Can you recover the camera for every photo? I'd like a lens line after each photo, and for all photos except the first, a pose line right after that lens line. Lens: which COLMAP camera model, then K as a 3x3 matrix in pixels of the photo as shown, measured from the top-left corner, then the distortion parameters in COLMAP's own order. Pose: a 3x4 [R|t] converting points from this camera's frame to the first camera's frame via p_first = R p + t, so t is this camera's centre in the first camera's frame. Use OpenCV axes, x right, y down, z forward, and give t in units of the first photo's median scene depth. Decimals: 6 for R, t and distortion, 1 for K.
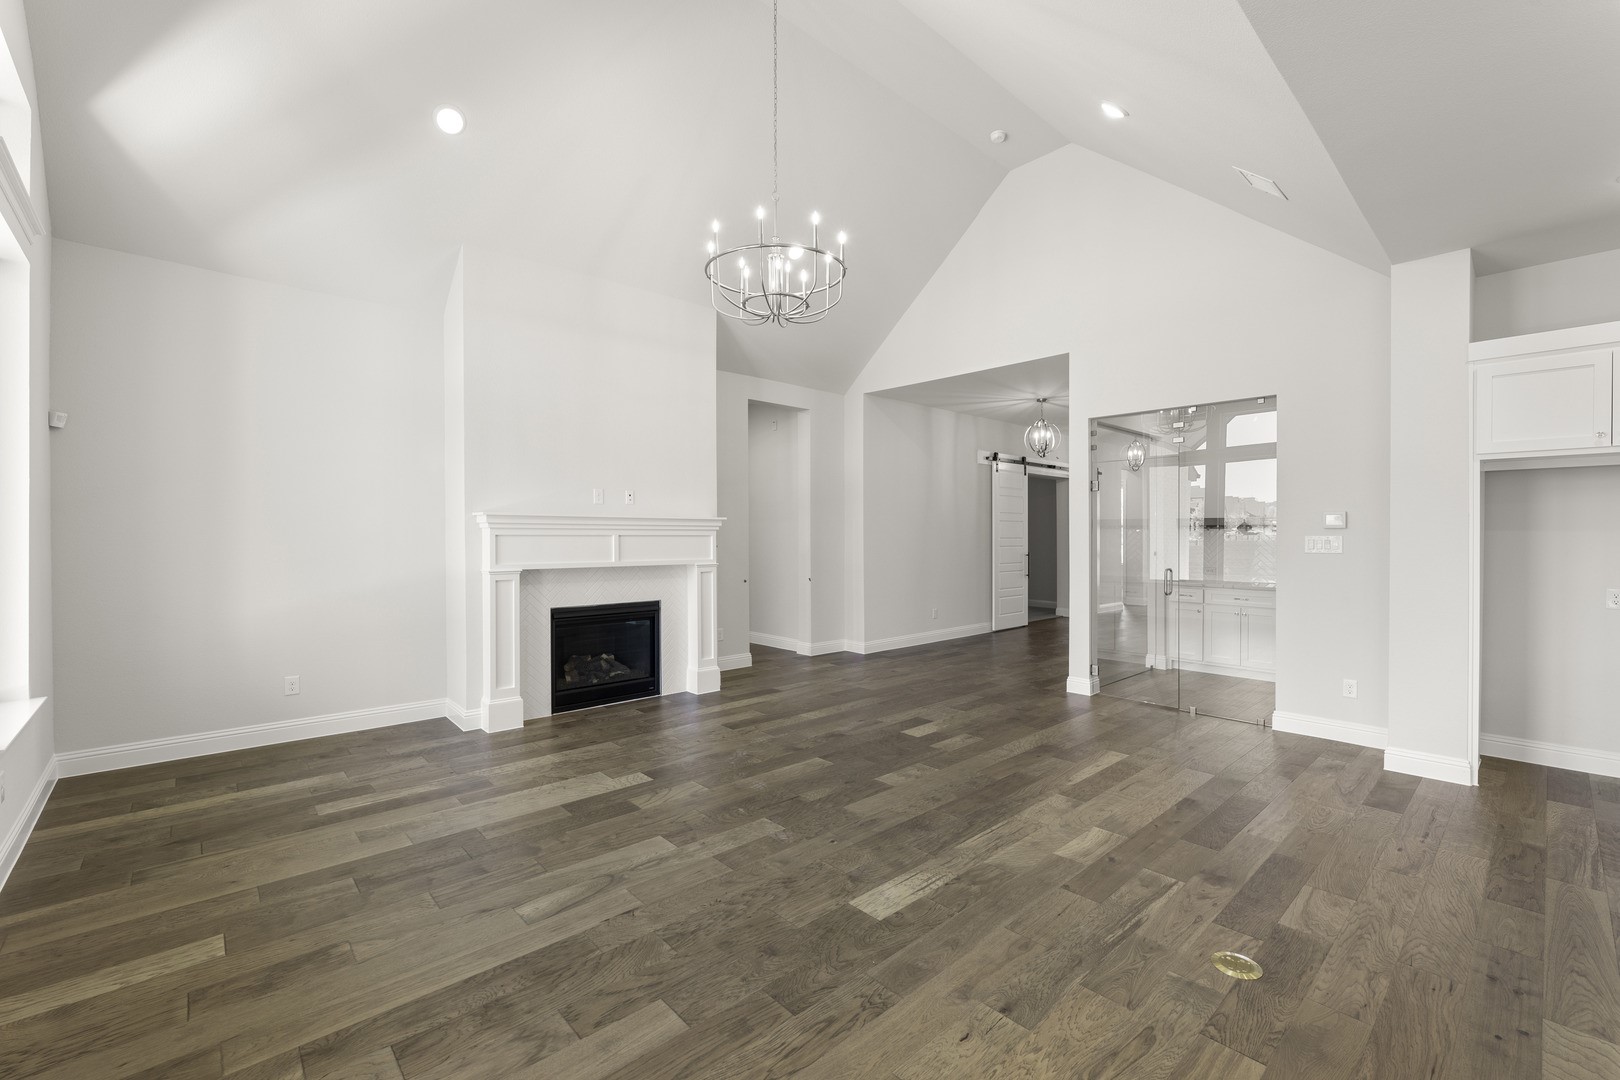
lens RADIAL K [[677.0, 0, 810.0], [0, 677.0, 540.0], [0, 0, 1]] dist [0.001309, 0.000272]
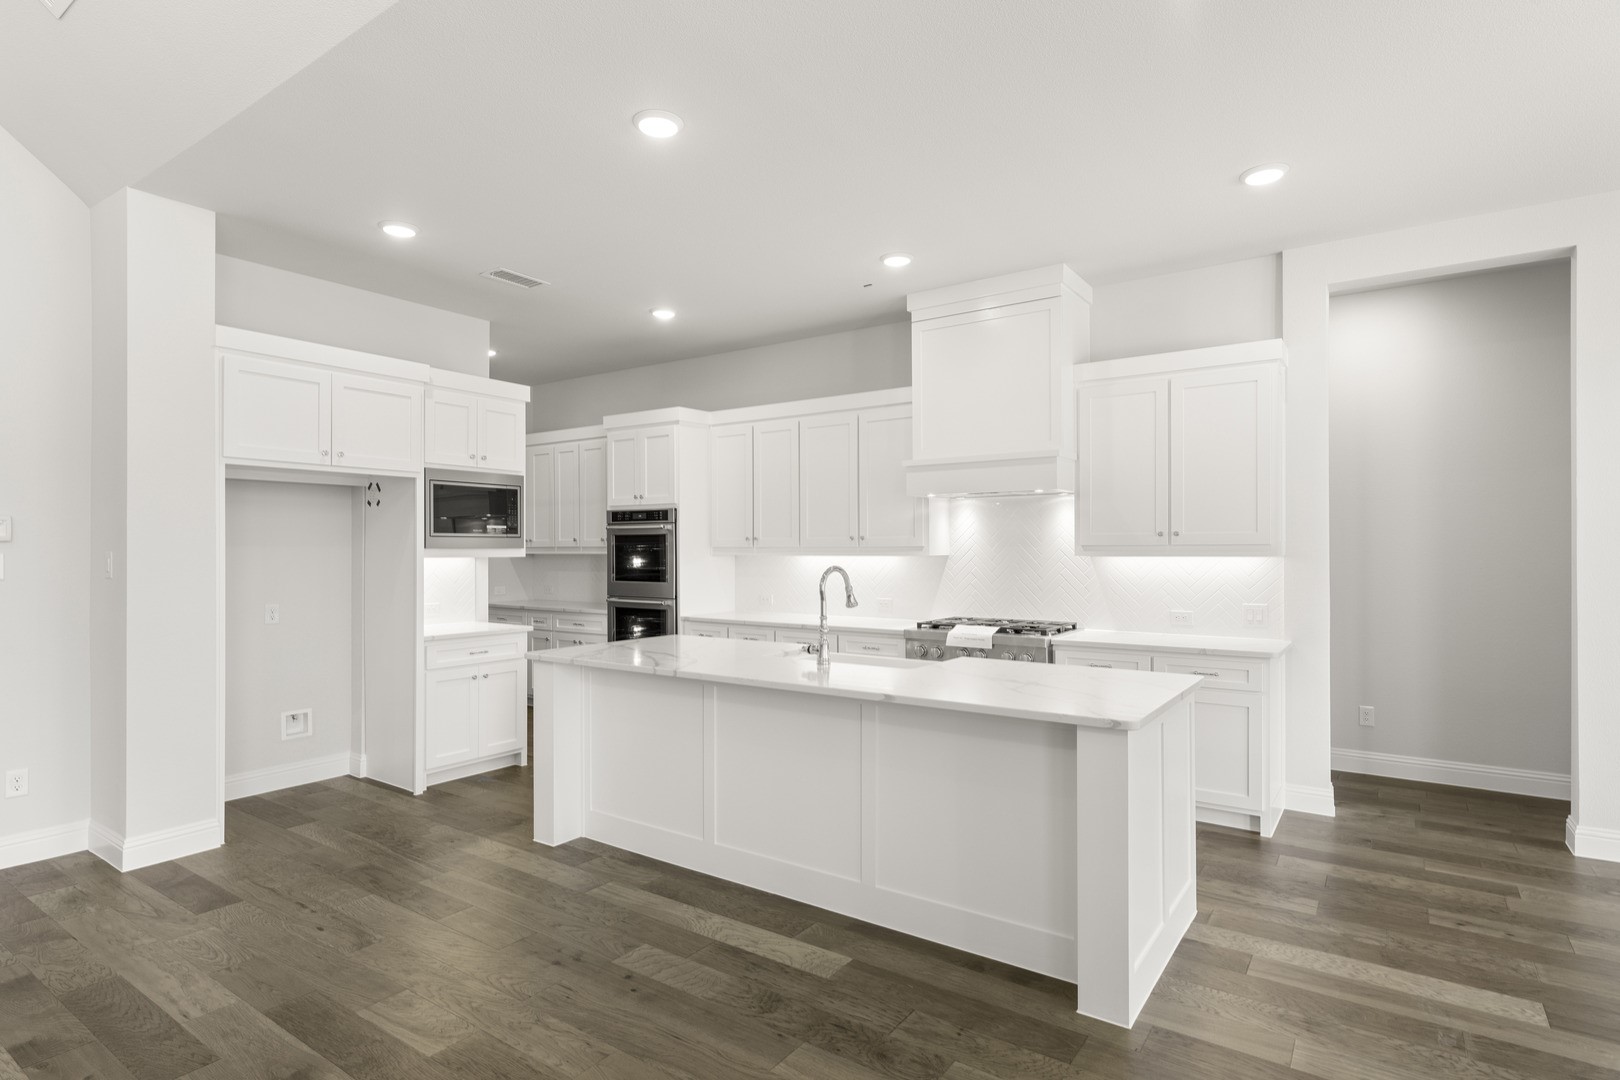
lens RADIAL K [[834.2, 0, 812.9], [0, 834.2, 555.4], [0, 0, 1]] dist [0.002520, 0.001310]
pose [[-0.217667, -0.004699, 0.976012, -0.212169], [0.010530, 0.999919, 0.007162, -0.001575], [-0.975966, 0.011836, -0.217600, 0.514547]]
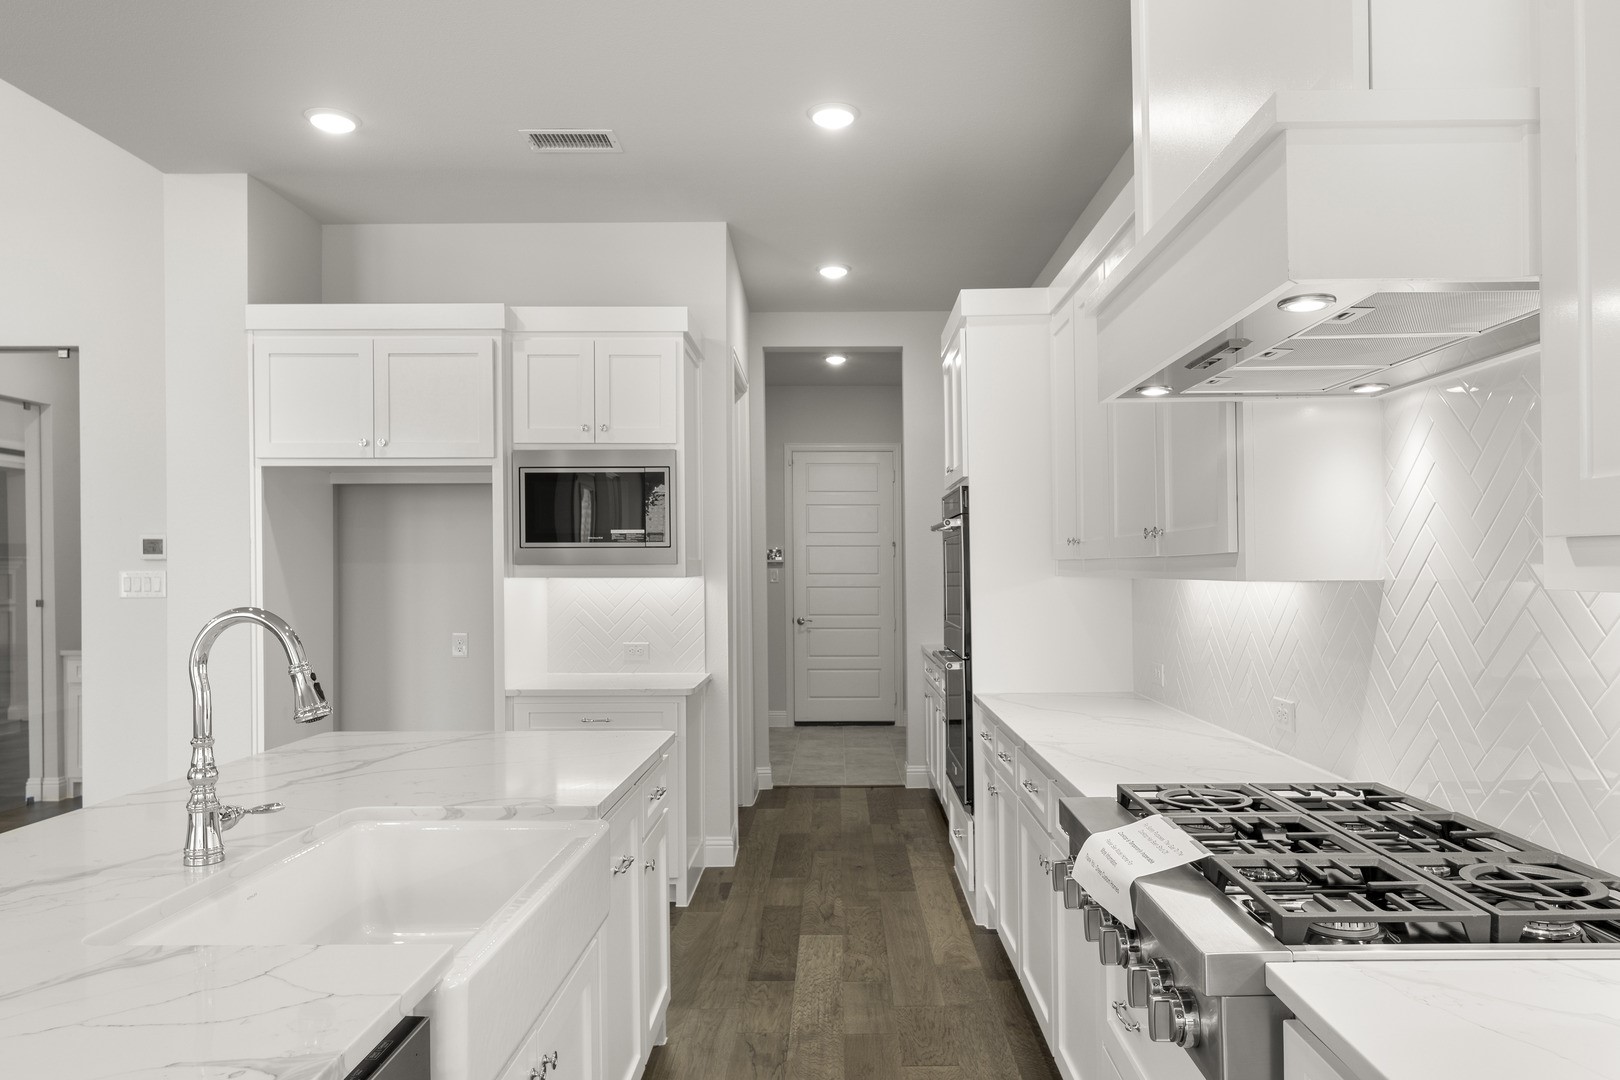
lens RADIAL K [[1075.4, 0, 812.5], [0, 1075.4, 578.0], [0, 0, 1]] dist [-0.002656, 0.000536]
pose [[0.672736, -0.010554, 0.739807, 0.538734], [0.011642, 0.999925, 0.003678, 0.004287], [-0.739791, 0.006138, 0.672809, -0.220266]]
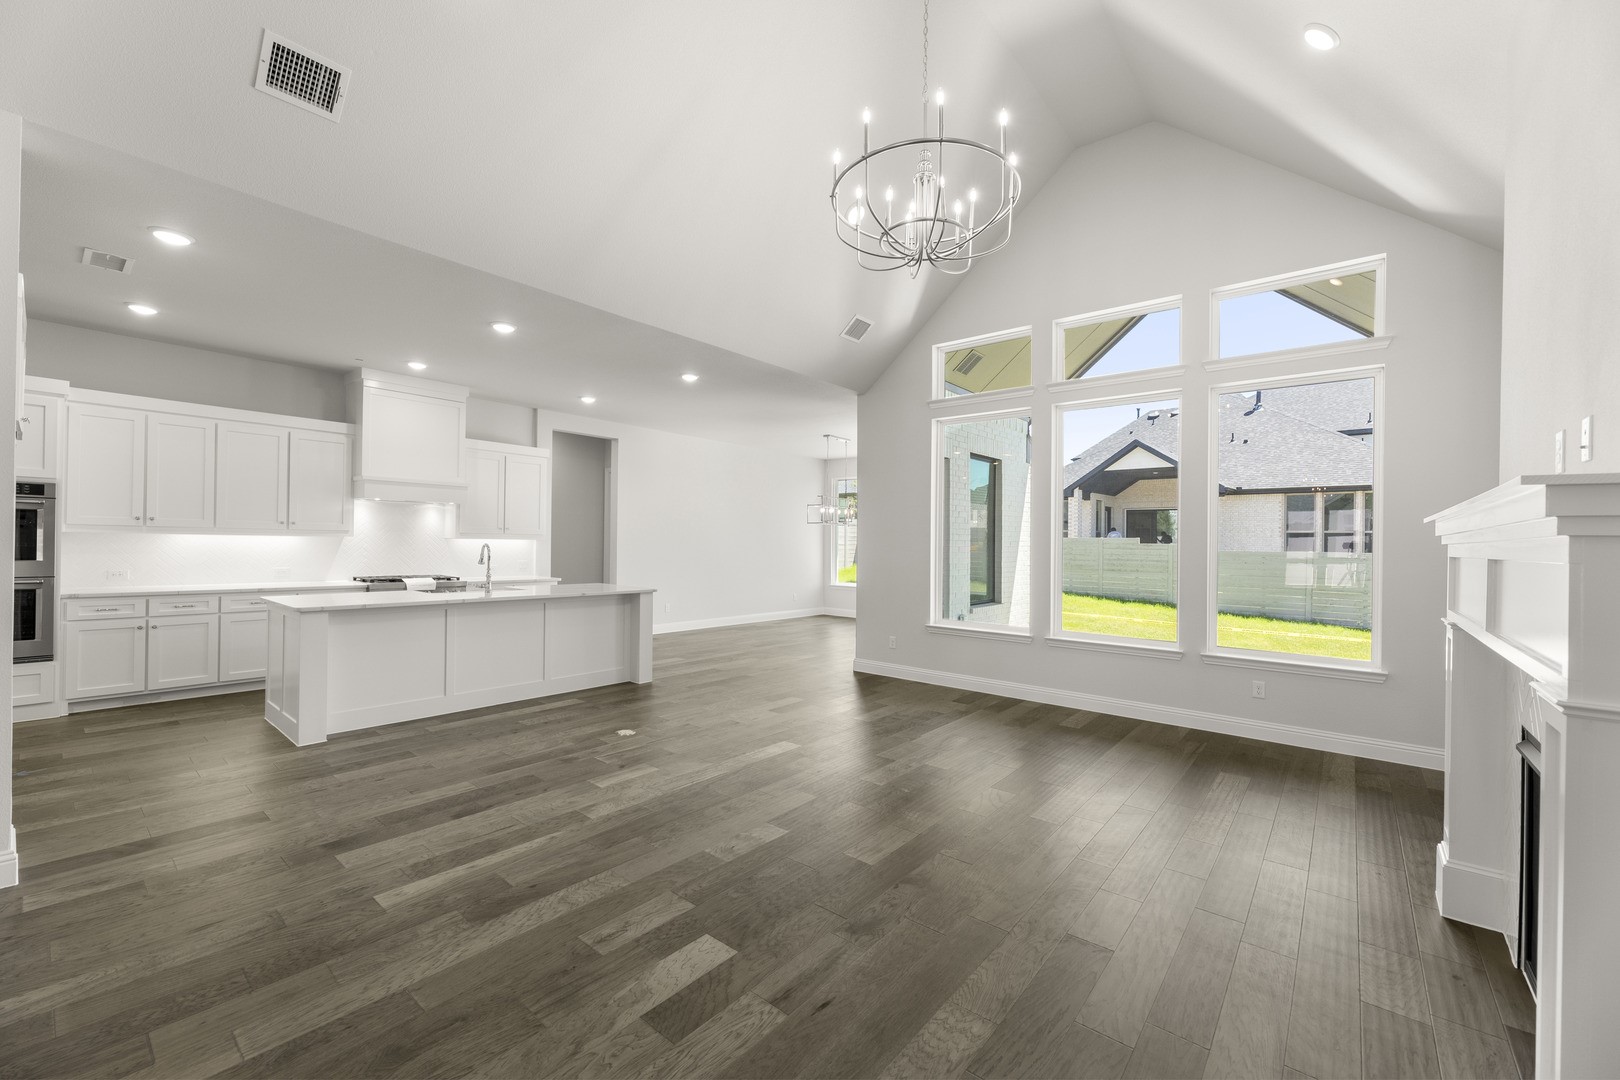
lens RADIAL K [[641.6, 0, 810.0], [0, 641.6, 540.0], [0, 0, 1]] dist [0.000793, 0.000219]
pose [[-0.990638, -0.021923, -0.134743, 0.194792], [-0.022958, 0.999718, 0.006135, -0.018863], [0.134571, 0.009171, -0.990862, 1.892264]]
